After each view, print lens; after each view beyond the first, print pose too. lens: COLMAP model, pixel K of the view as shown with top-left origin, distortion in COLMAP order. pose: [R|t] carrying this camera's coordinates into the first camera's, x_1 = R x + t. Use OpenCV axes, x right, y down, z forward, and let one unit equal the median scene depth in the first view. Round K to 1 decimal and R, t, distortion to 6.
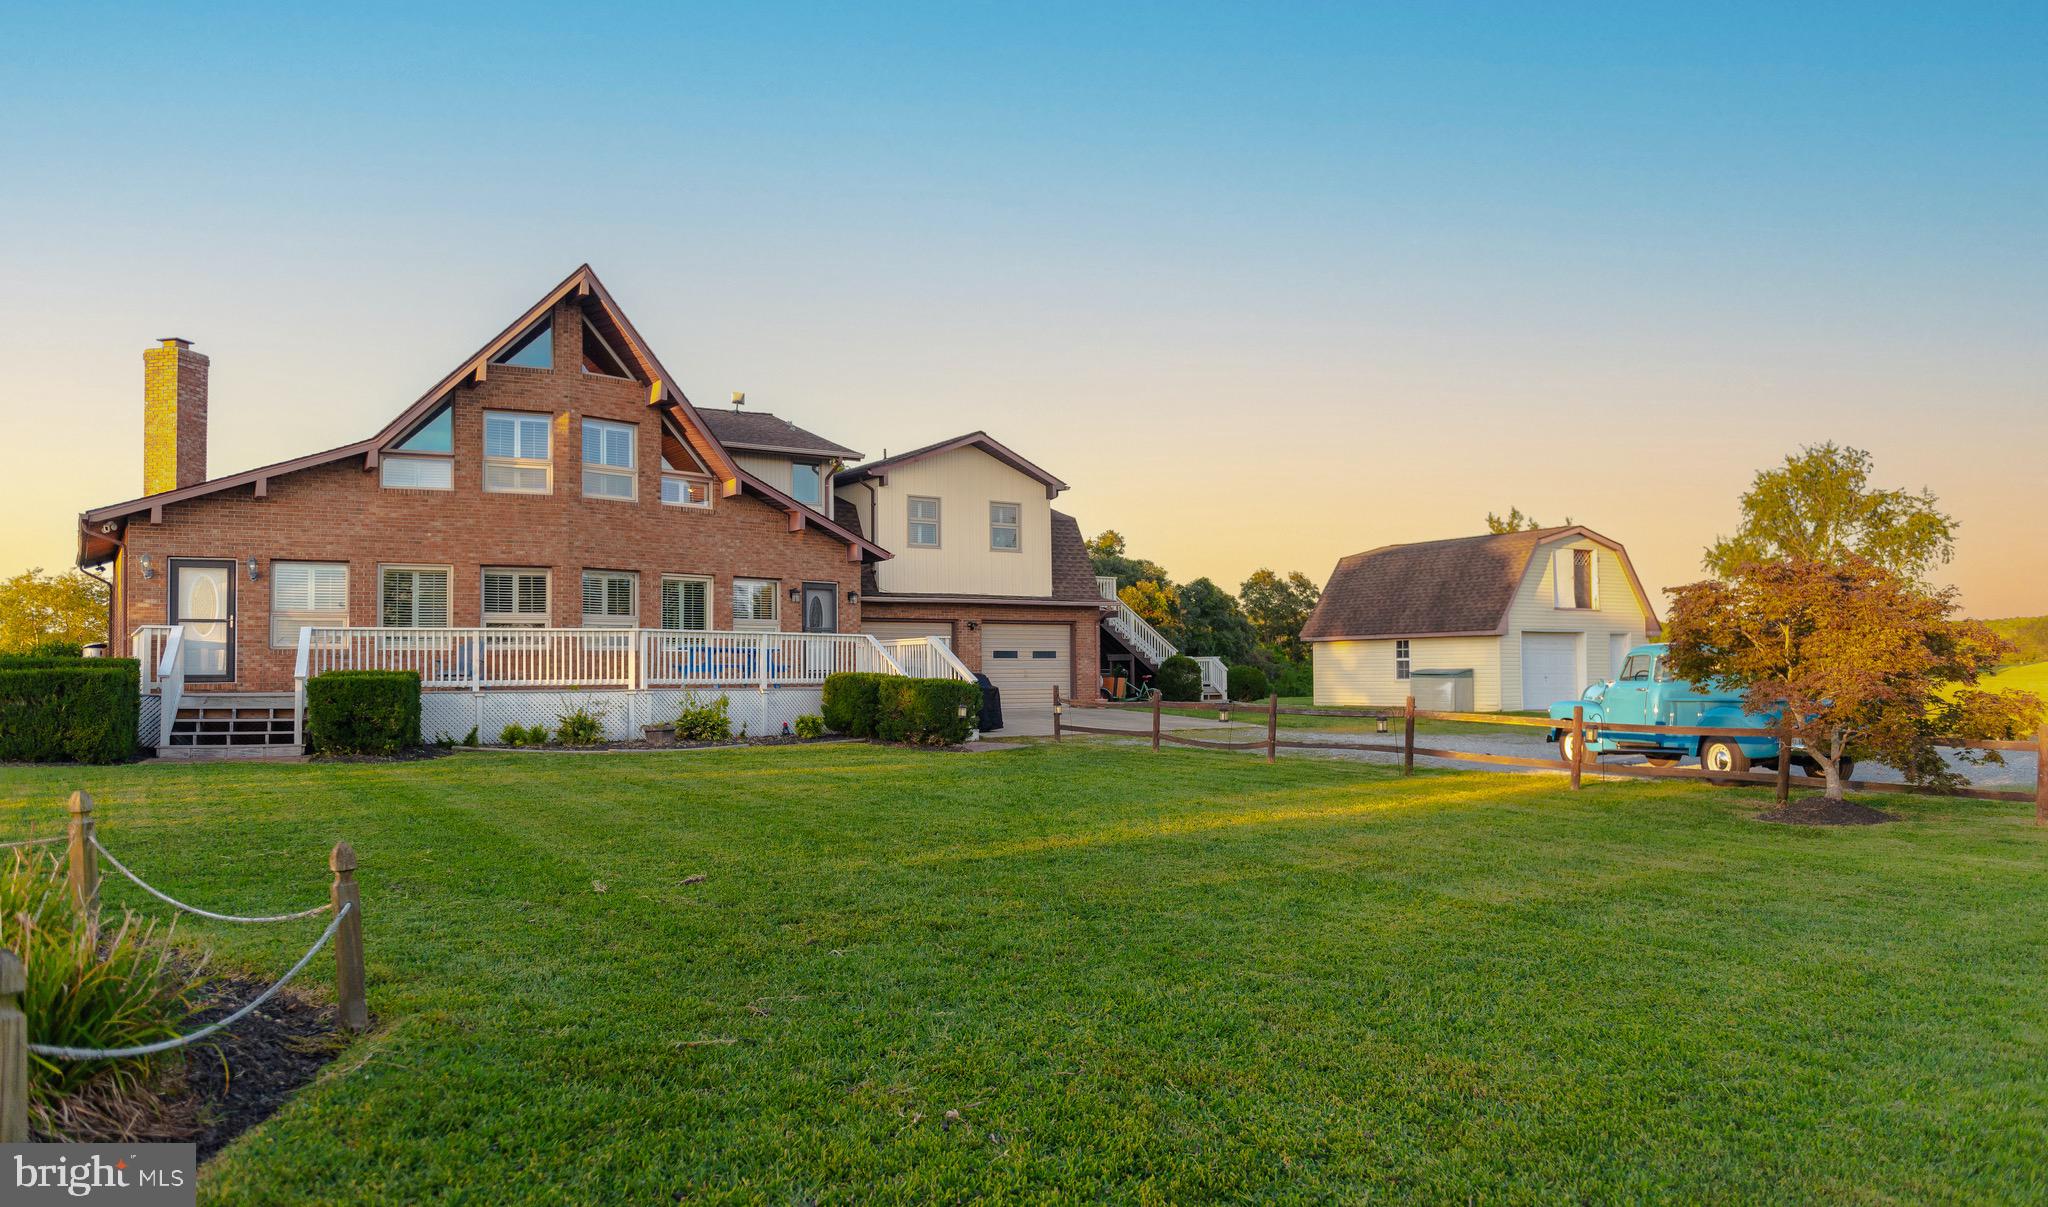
lens RADIAL K [[1412.6, 0, 1033.1], [0, 1412.6, 609.7], [0, 0, 1]] dist [-0.004457, 0.009557]
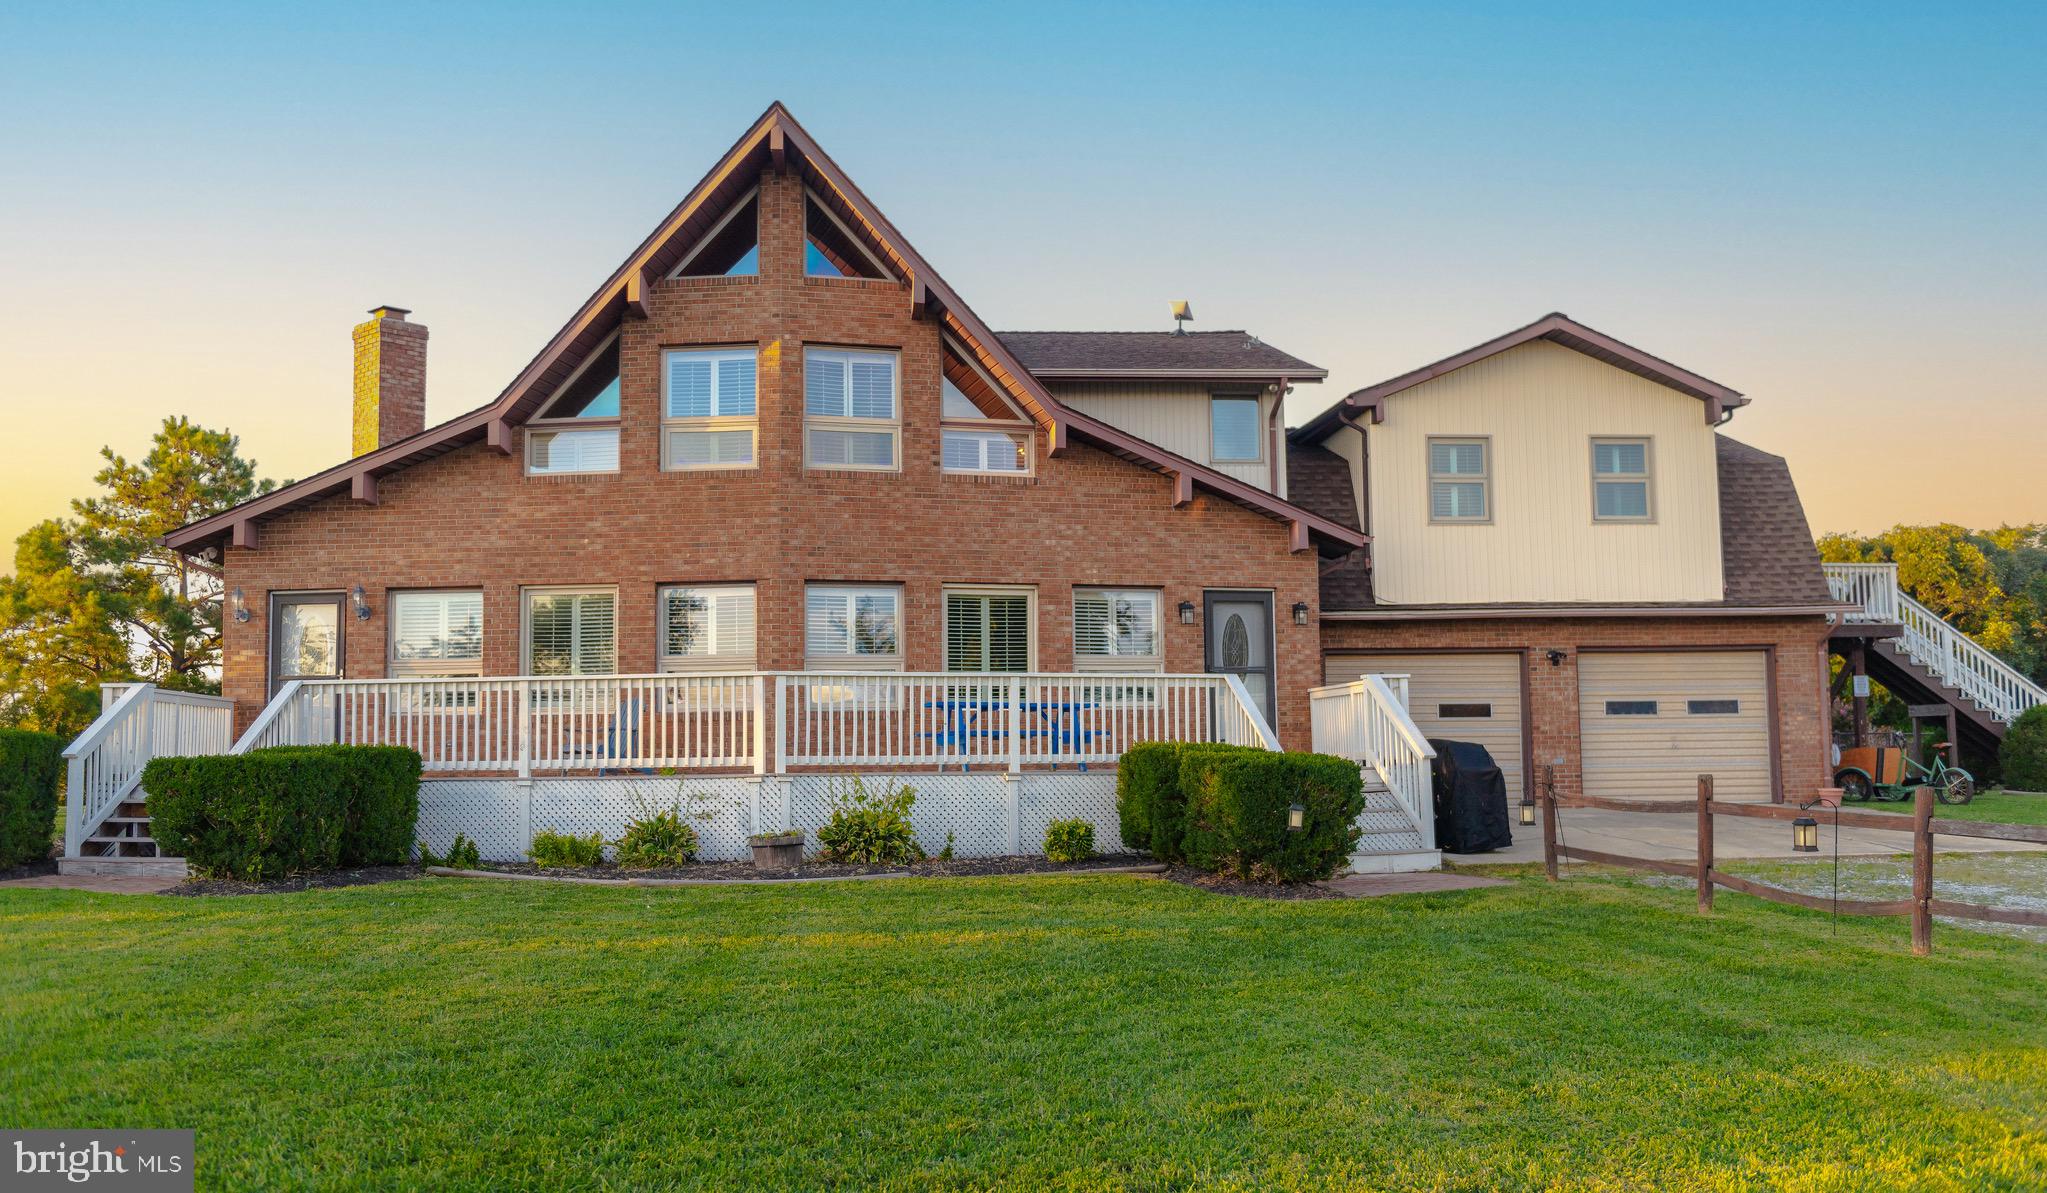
lens RADIAL K [[1836.5, 0, 1004.8], [0, 1836.5, 613.1], [0, 0, 1]] dist [-0.013370, -0.009980]
pose [[0.869156, -0.043374, -0.492633, 0.151784], [0.029966, 0.998935, -0.035083, 0.015293], [0.493630, 0.015730, 0.869530, 0.305111]]
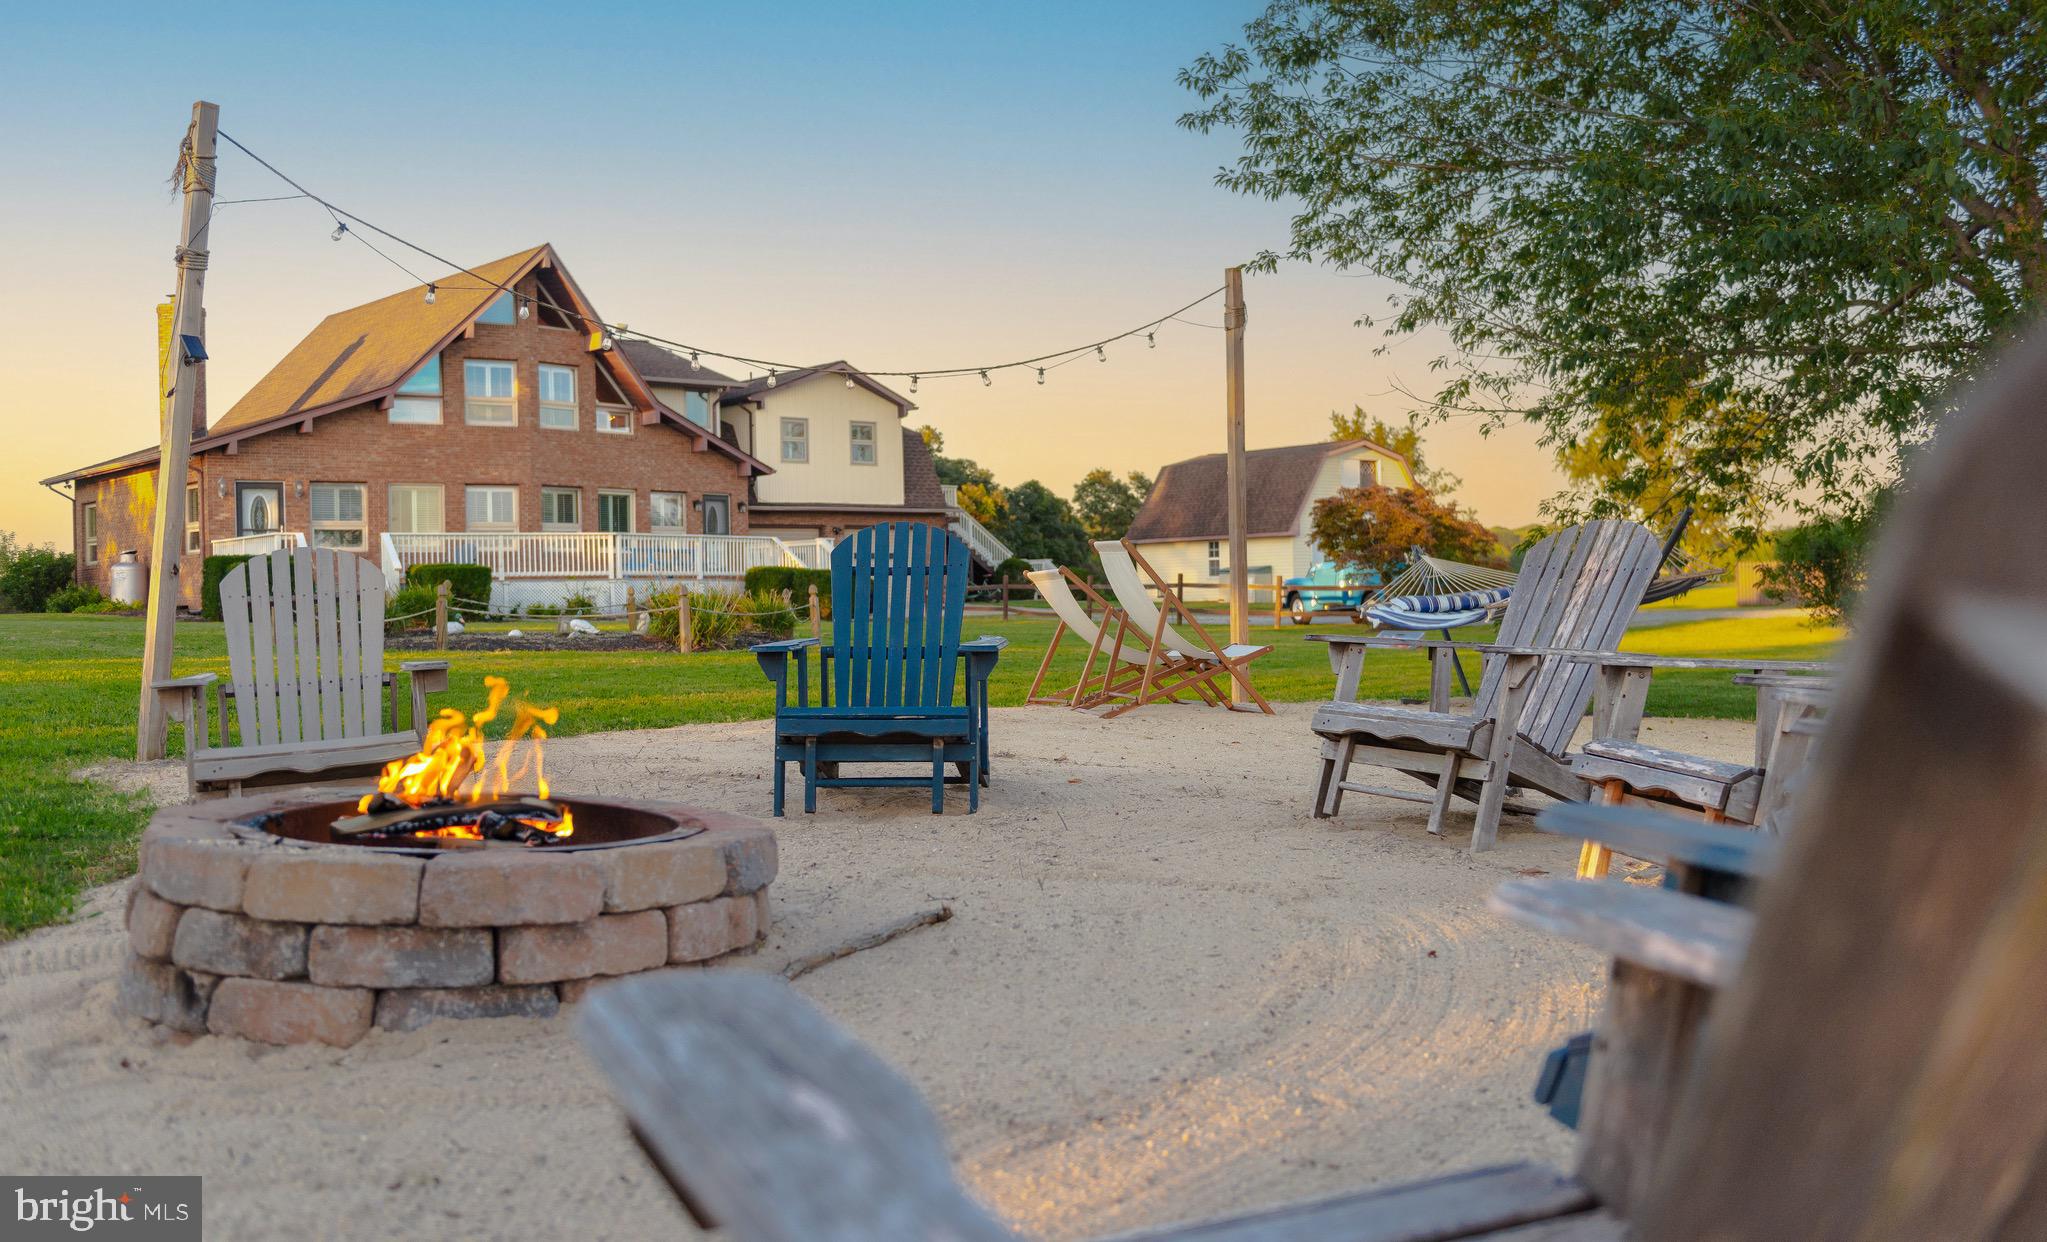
lens RADIAL K [[1885.3, 0, 1024.9], [0, 1885.3, 616.8], [0, 0, 1]] dist [-0.060581, 0.000000]
pose [[0.993024, -0.012914, 0.117202, -0.085824], [0.006643, 0.998533, 0.053738, -0.000010], [-0.117724, -0.052585, 0.991653, -0.639399]]
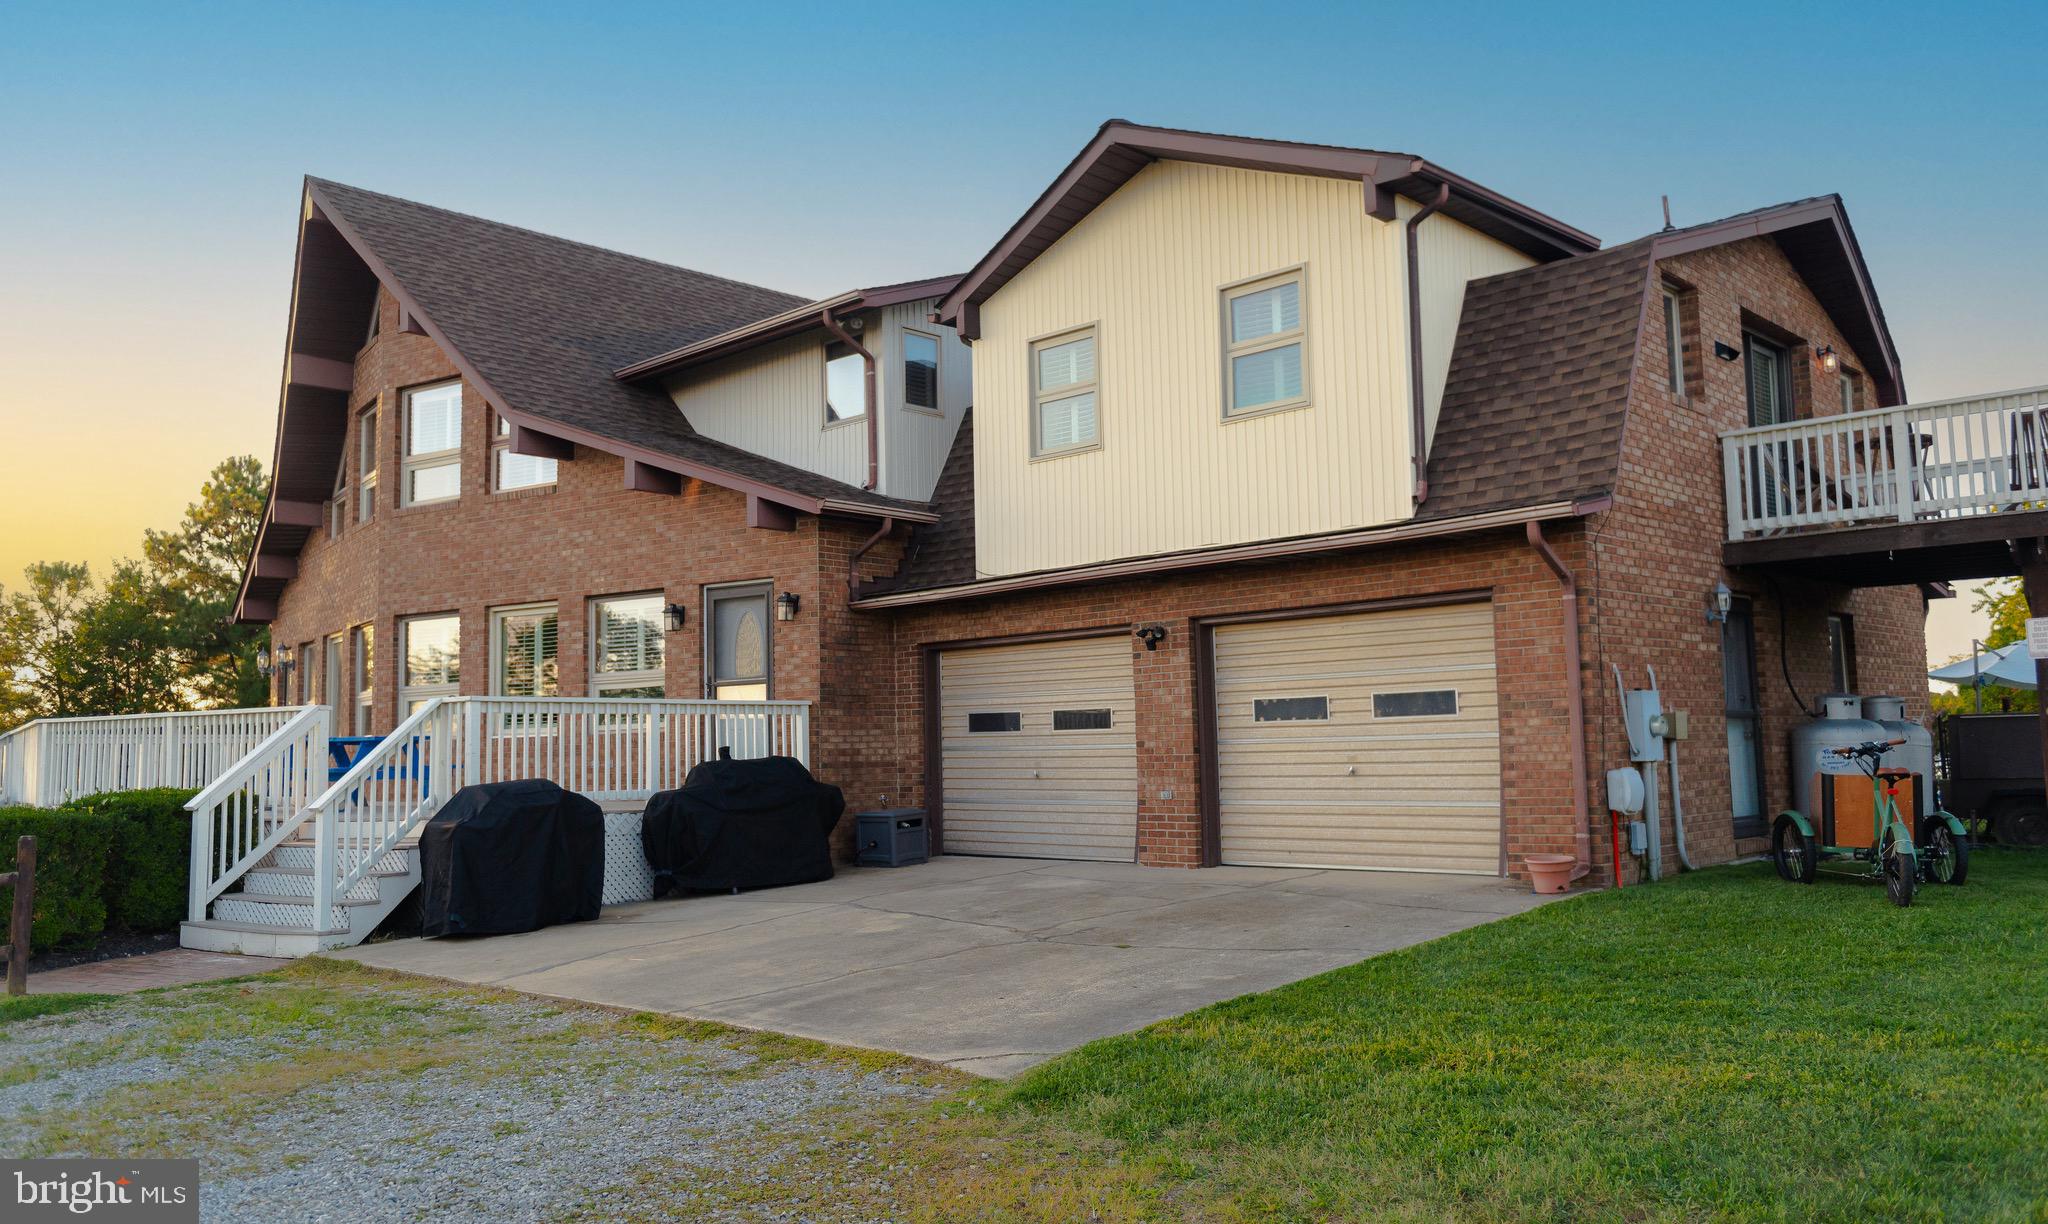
lens RADIAL K [[1577.2, 0, 1021.0], [0, 1577.2, 607.0], [0, 0, 1]] dist [-0.000381, -0.000282]
pose [[0.190534, -0.087772, -0.977749, 0.426716], [0.068199, 0.994772, -0.076010, 0.039072], [0.979309, -0.052199, 0.195524, 1.060023]]
